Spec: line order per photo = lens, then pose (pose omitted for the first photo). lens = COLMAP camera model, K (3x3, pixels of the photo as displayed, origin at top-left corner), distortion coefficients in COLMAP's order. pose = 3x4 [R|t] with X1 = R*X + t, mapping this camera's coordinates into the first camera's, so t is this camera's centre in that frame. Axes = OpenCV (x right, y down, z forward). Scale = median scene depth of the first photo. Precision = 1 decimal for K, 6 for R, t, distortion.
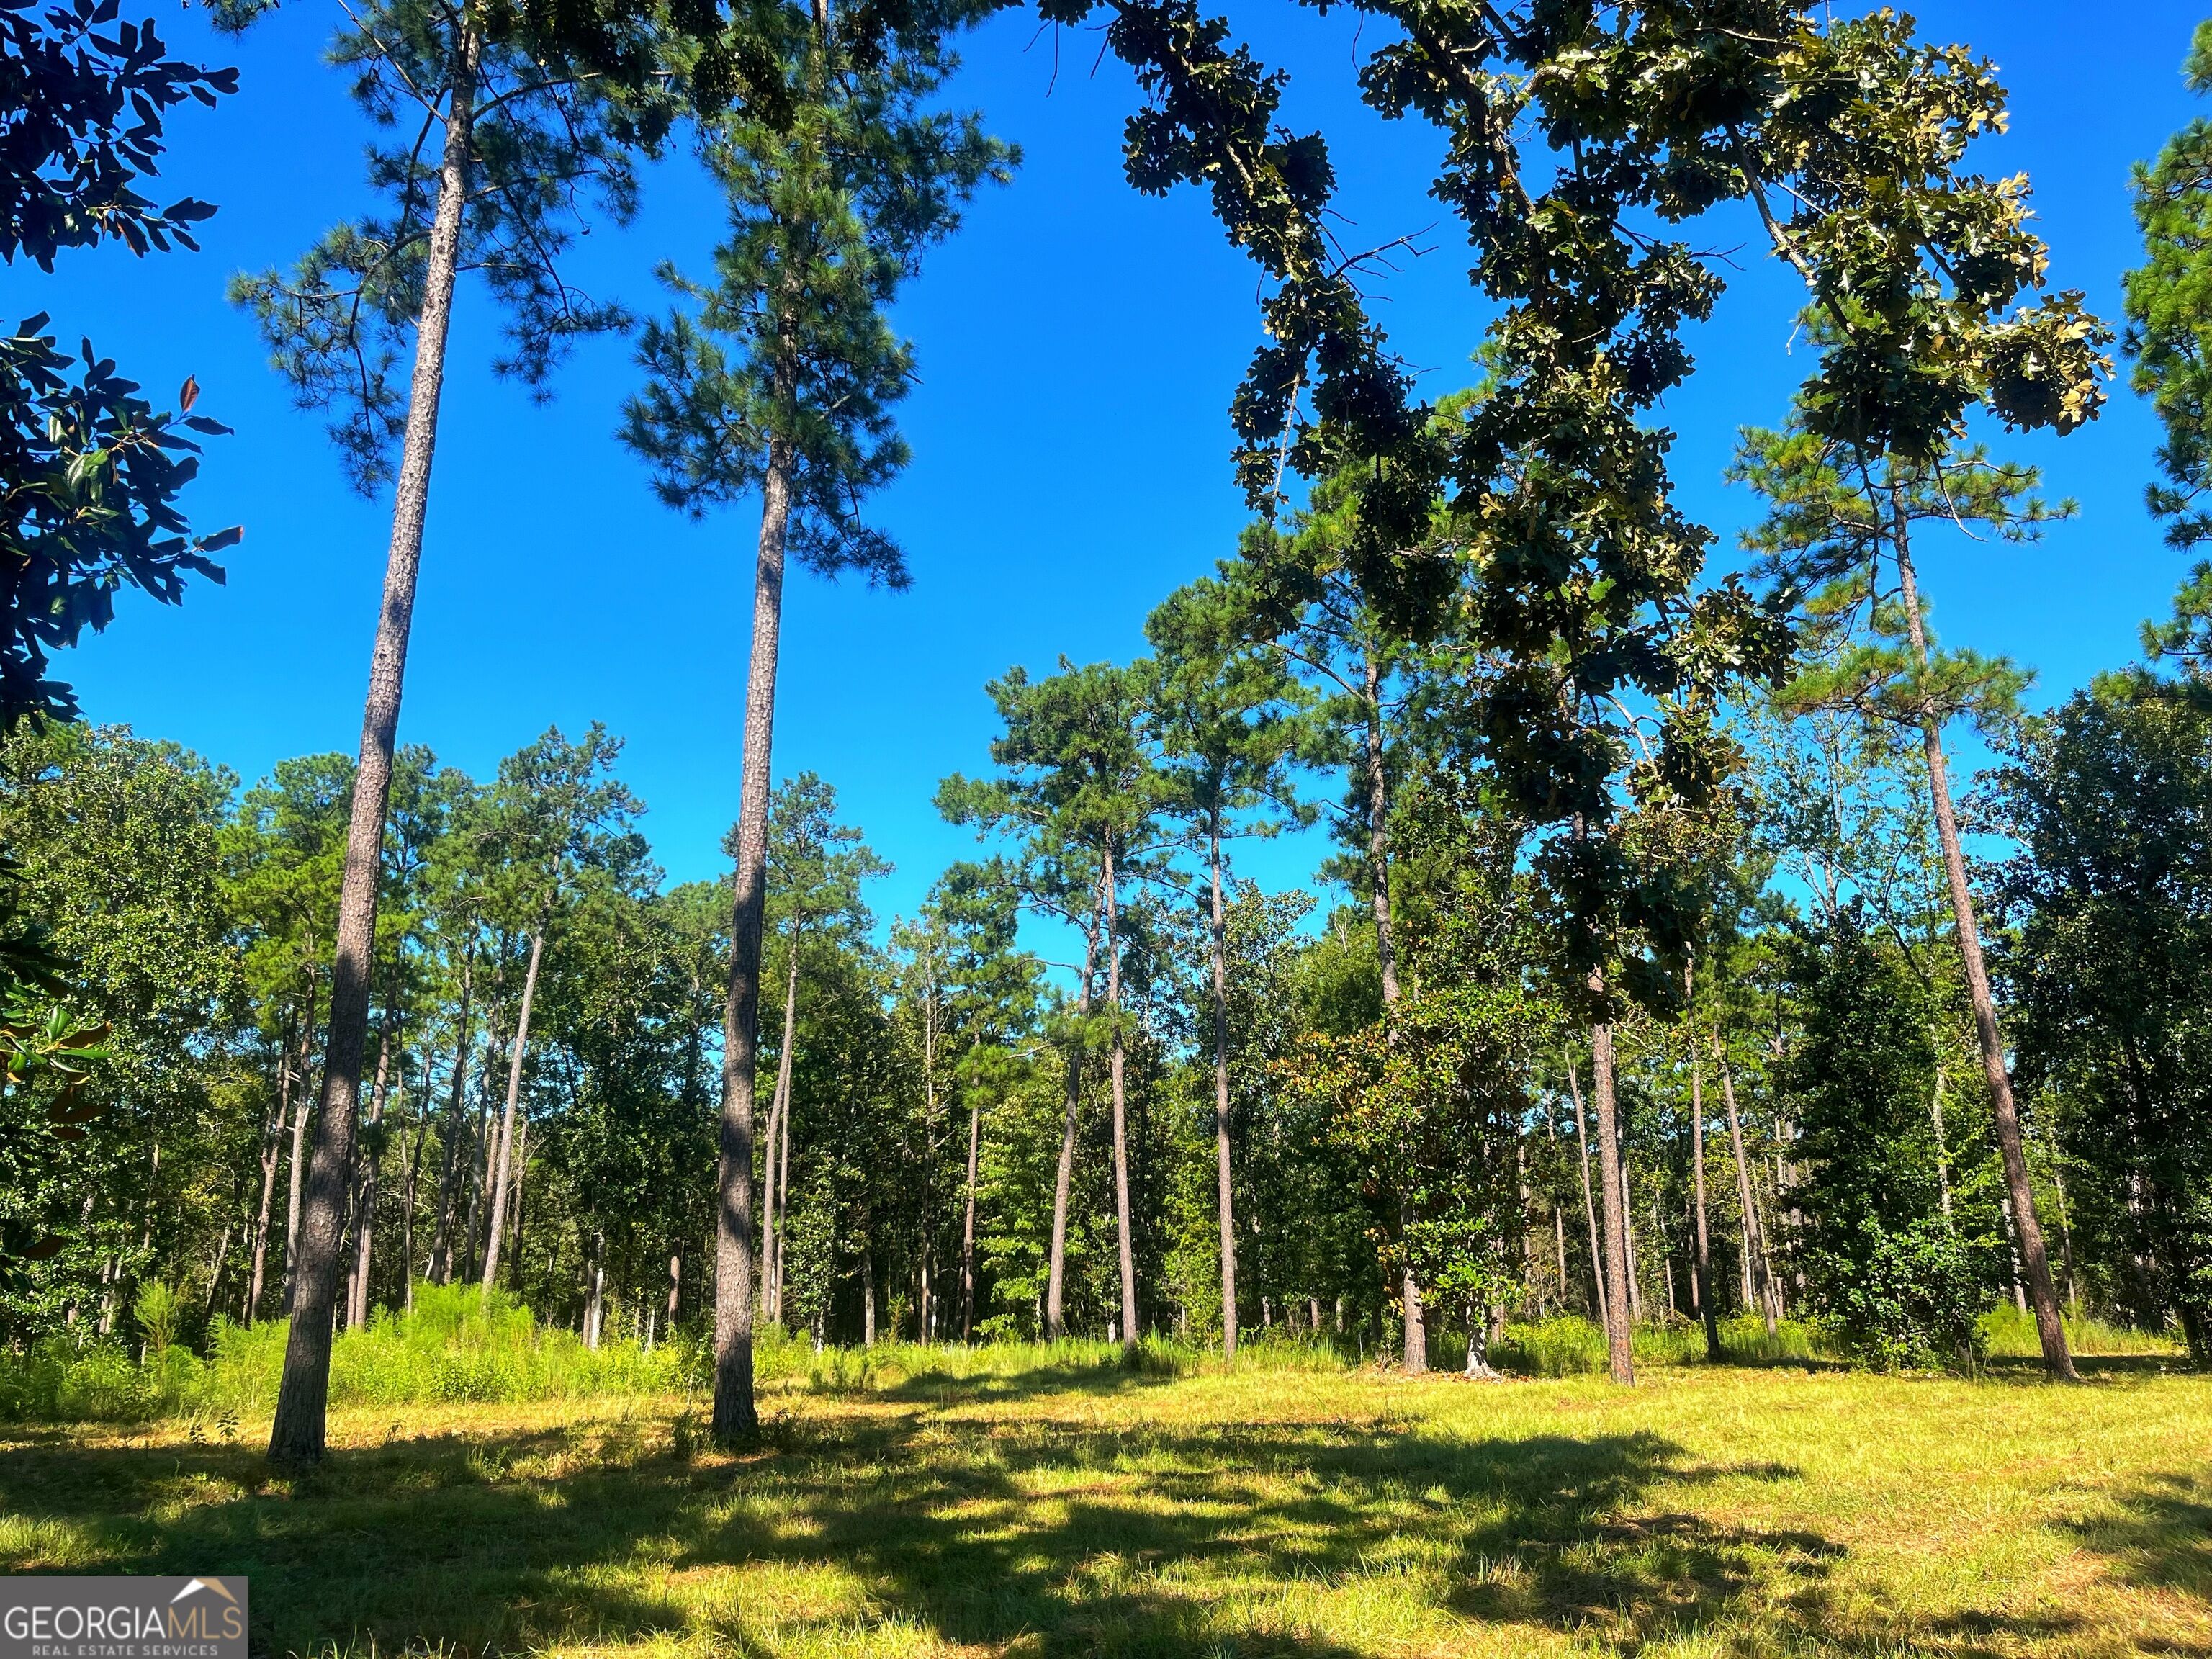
lens RADIAL K [[1726.1, 0, 1133.3], [0, 1726.1, 830.3], [0, 0, 1]] dist [0.019352, -0.014184]
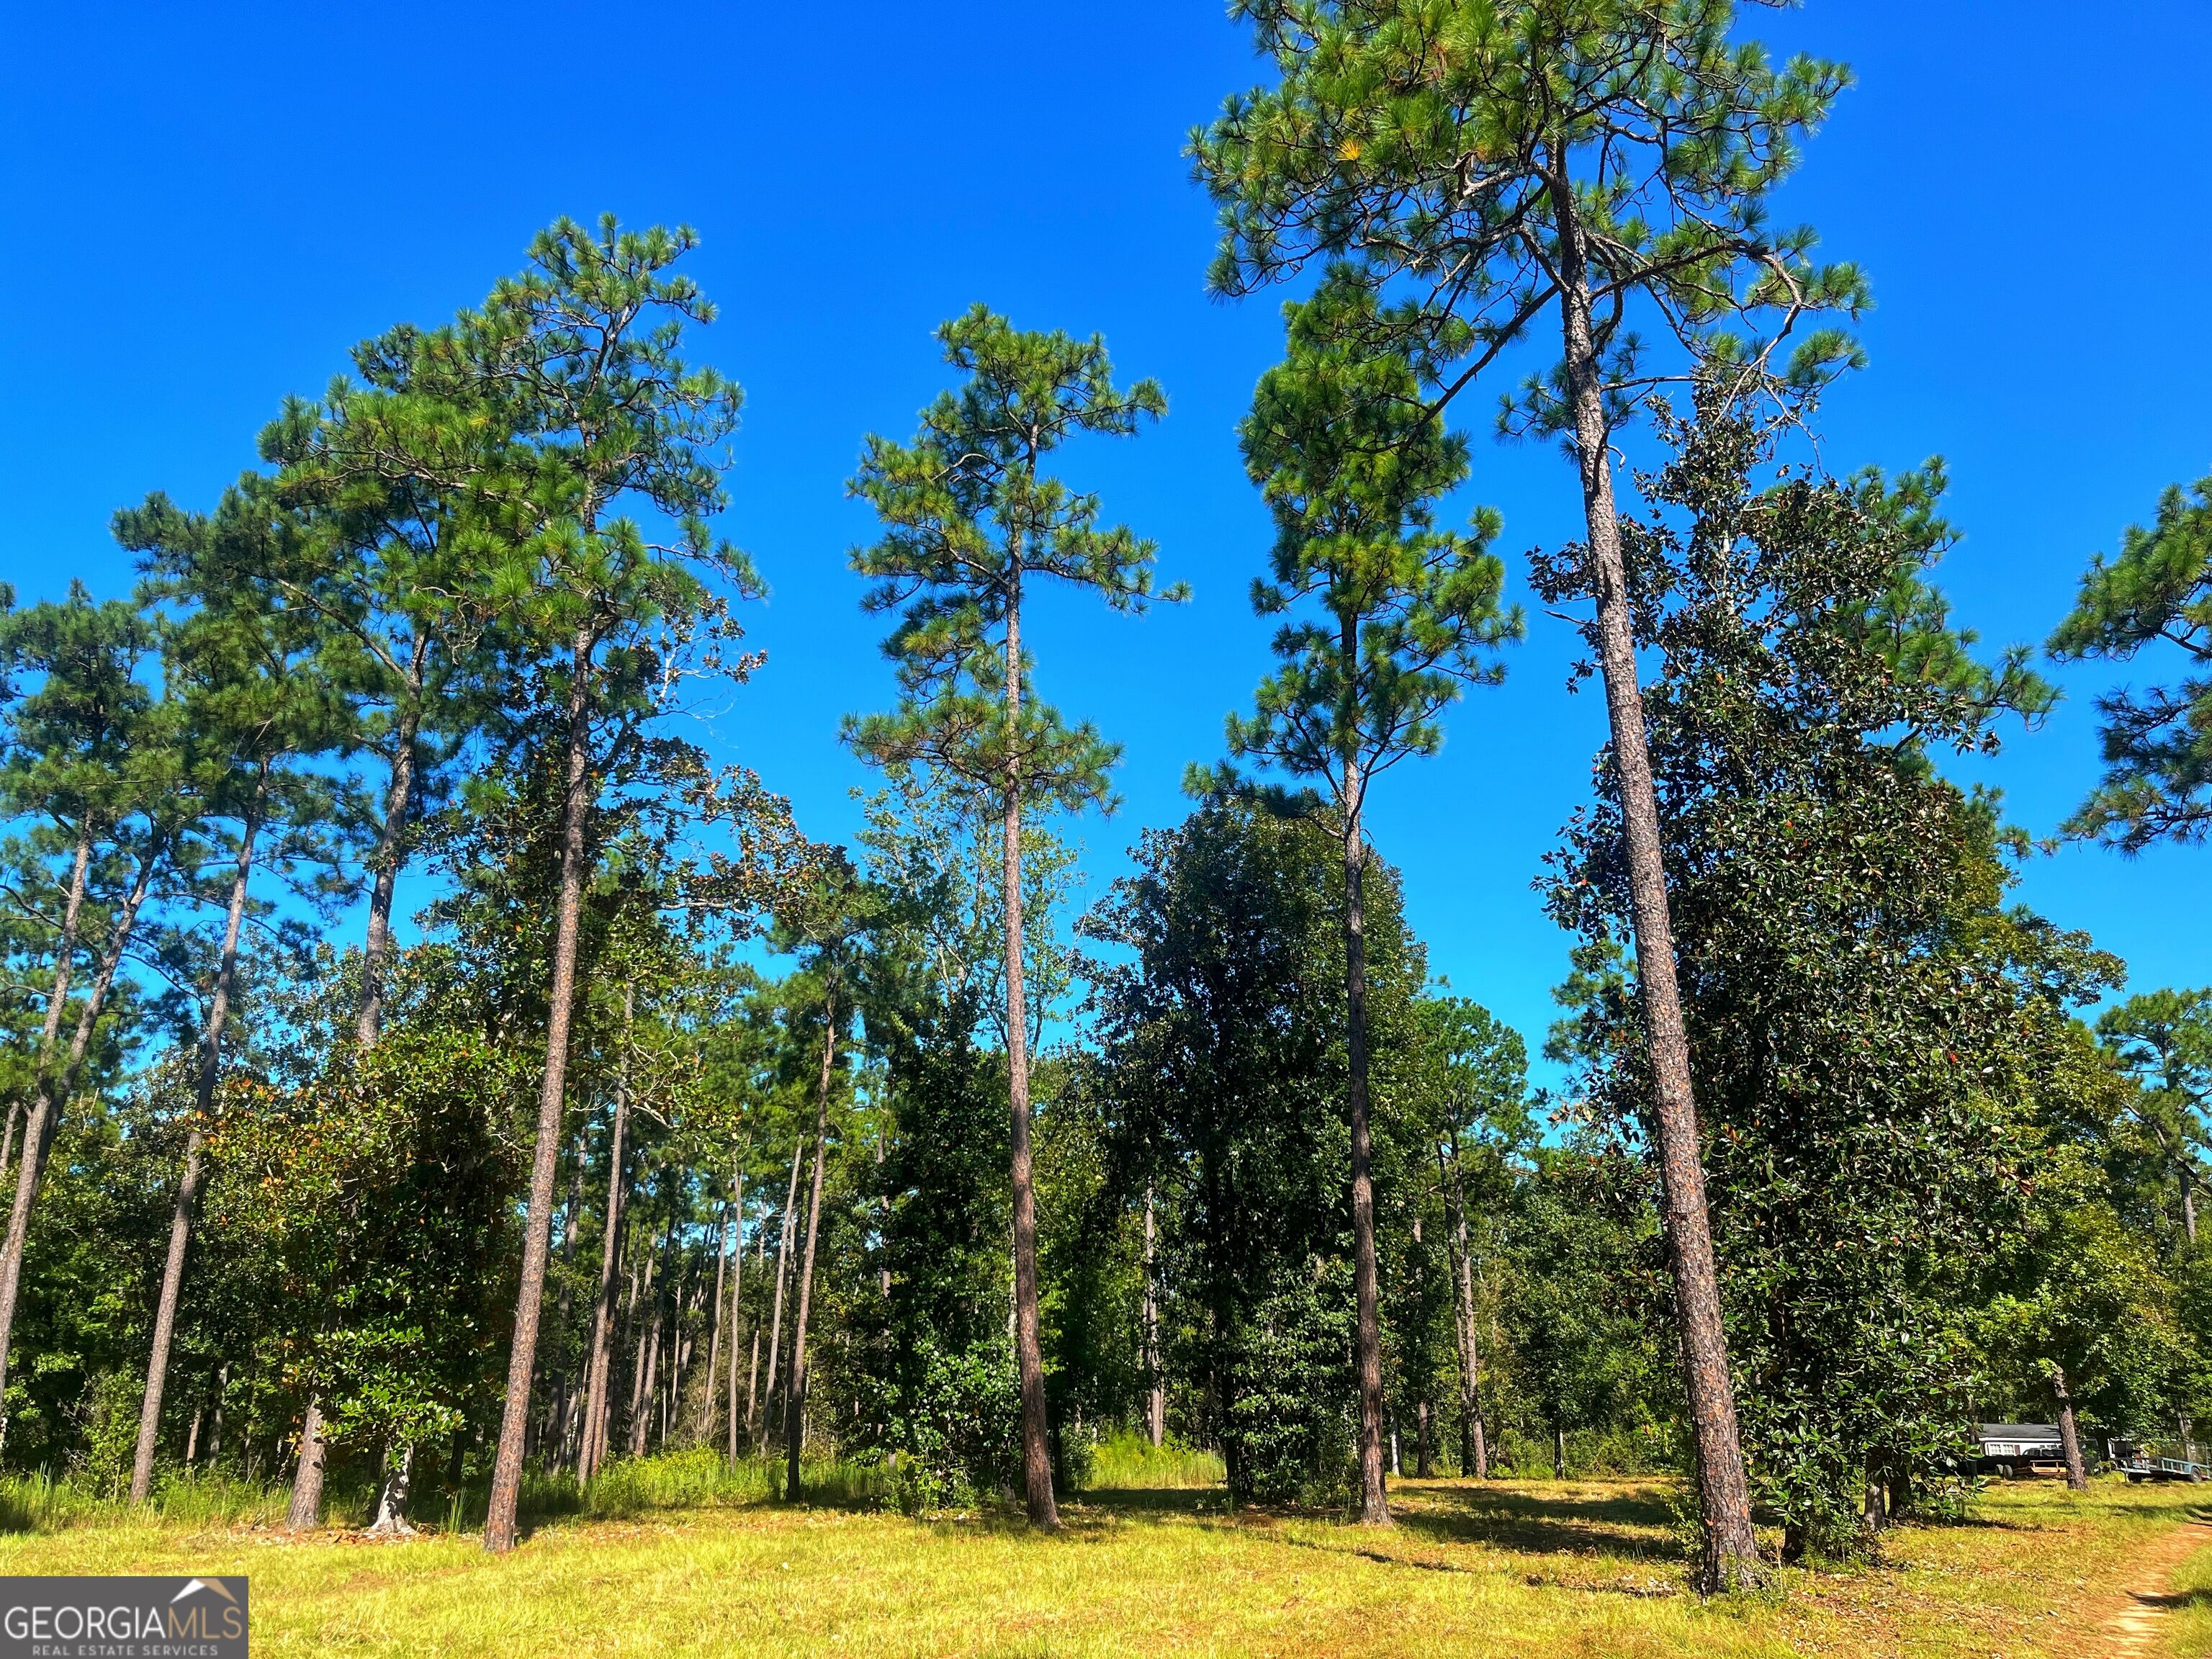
lens RADIAL K [[1726.1, 0, 1133.3], [0, 1726.1, 830.3], [0, 0, 1]] dist [0.019352, -0.014184]
pose [[0.912520, 0.137840, 0.385107, 0.159905], [-0.114815, 0.989973, -0.082281, 0.025739], [-0.392588, 0.030867, 0.919197, 0.134146]]
